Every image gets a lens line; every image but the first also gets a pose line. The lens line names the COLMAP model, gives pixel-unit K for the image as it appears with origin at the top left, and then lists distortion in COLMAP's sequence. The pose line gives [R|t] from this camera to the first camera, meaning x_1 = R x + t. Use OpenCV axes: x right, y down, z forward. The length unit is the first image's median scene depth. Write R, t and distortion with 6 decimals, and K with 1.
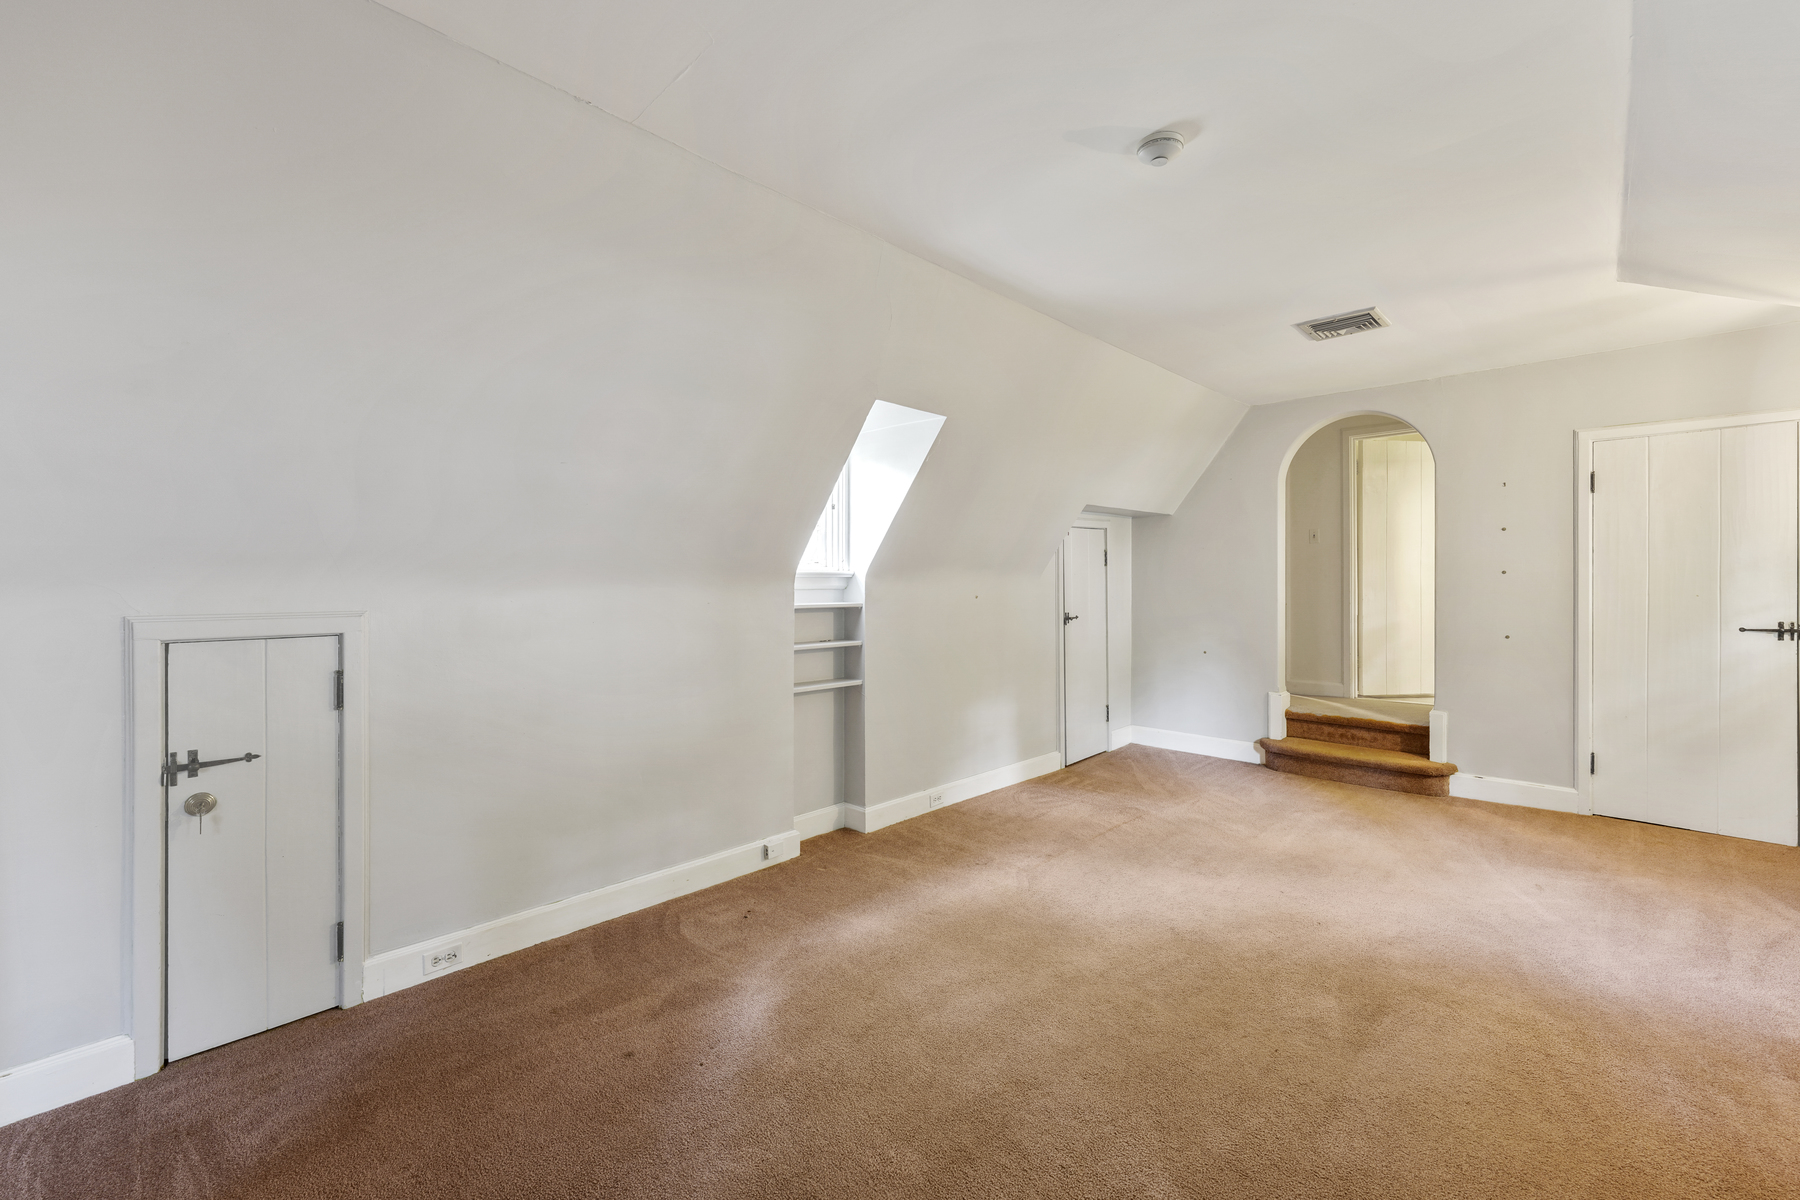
lens RADIAL K [[725.9, 0, 892.0], [0, 725.9, 586.5], [0, 0, 1]] dist [-0.001758, 0.000209]
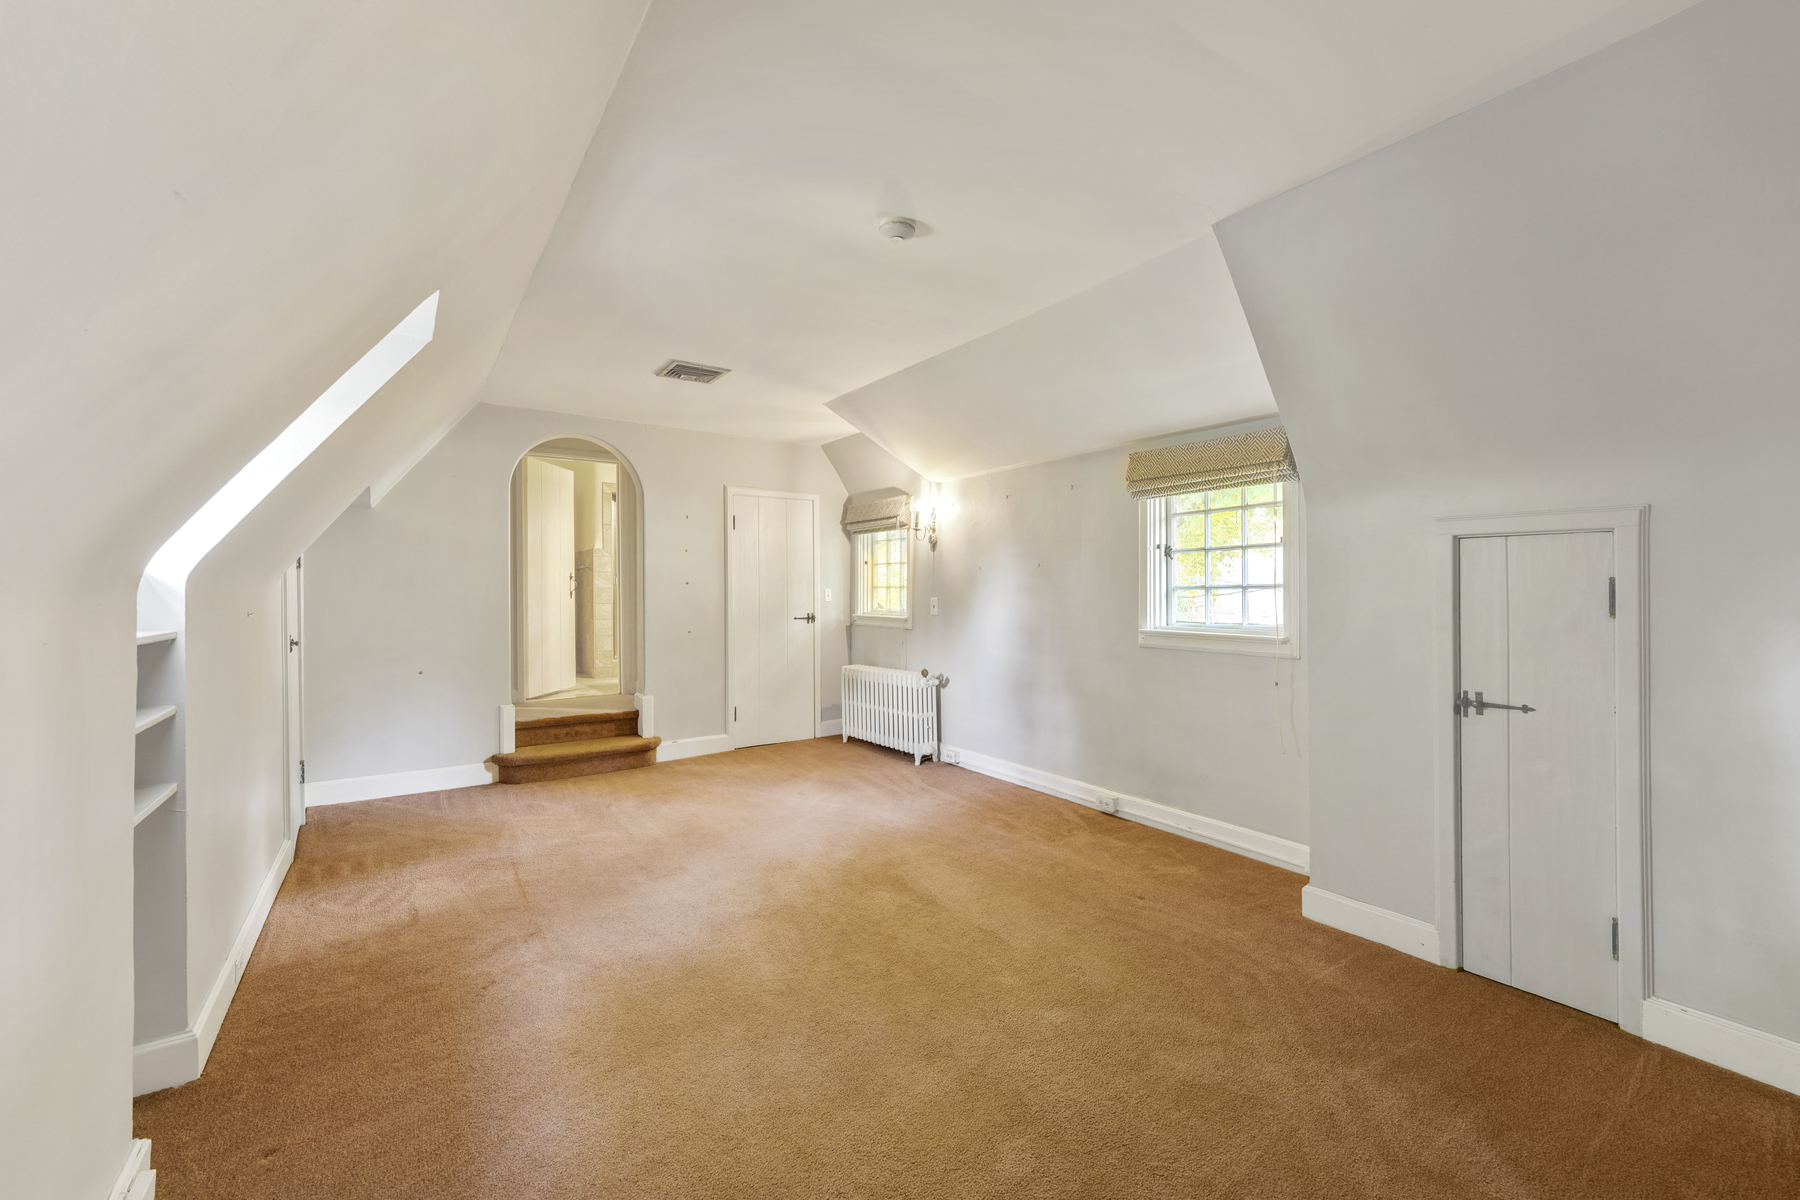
lens RADIAL K [[725.9, 0, 894.1], [0, 725.9, 597.9], [0, 0, 1]] dist [-0.001758, 0.000209]
pose [[0.198773, -0.006999, 0.980020, -0.402796], [0.006452, 0.999962, 0.005833, 0.001612], [-0.980024, 0.005163, 0.198811, 0.383910]]
